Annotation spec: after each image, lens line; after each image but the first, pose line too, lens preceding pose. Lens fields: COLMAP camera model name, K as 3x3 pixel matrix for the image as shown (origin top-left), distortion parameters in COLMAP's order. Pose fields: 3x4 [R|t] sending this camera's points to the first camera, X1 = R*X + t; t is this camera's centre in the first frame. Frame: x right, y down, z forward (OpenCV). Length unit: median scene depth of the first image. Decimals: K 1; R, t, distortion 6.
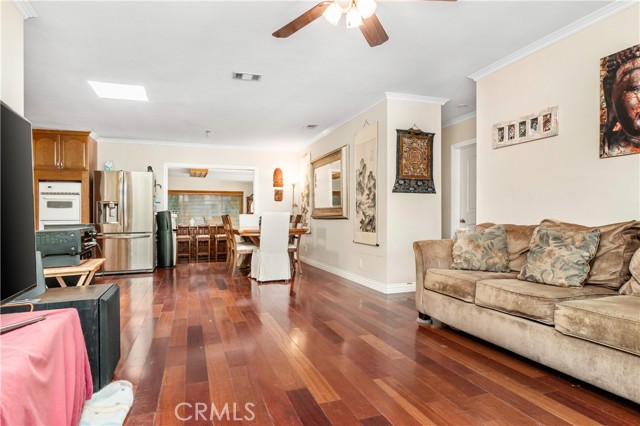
lens RADIAL K [[369.3, 0, 320.8], [0, 369.3, 214.9], [0, 0, 1]] dist [-0.000146, -0.004051]
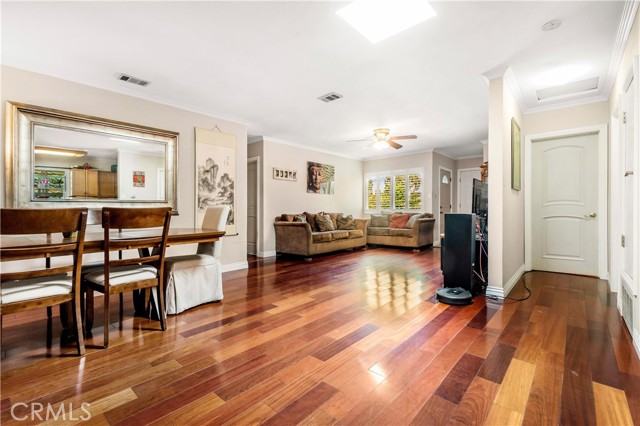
lens RADIAL K [[288.2, 0, 319.0], [0, 288.2, 210.3], [0, 0, 1]] dist [-0.001816, -0.000375]
pose [[-0.488014, 0.008468, 0.872795, -0.821183], [0.008387, 0.999952, -0.005012, 0.006855], [-0.872795, 0.004875, -0.488062, 1.201249]]
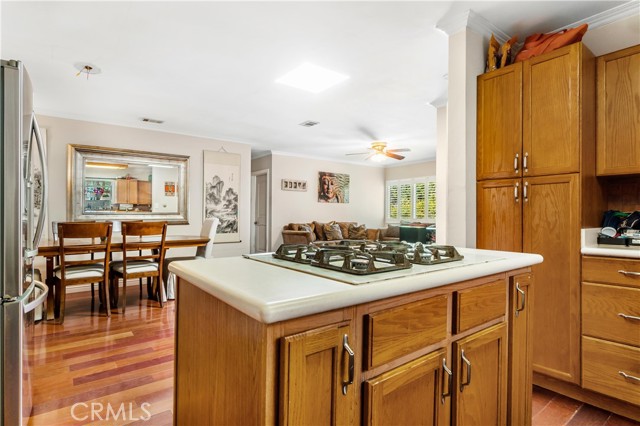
lens RADIAL K [[336.0, 0, 318.1], [0, 336.0, 213.8], [0, 0, 1]] dist [0.006094, 0.000458]
pose [[-0.322019, 0.008405, 0.946696, -1.146190], [-0.002630, 0.999949, -0.009772, -0.012683], [-0.946730, -0.005636, -0.321980, 1.102439]]
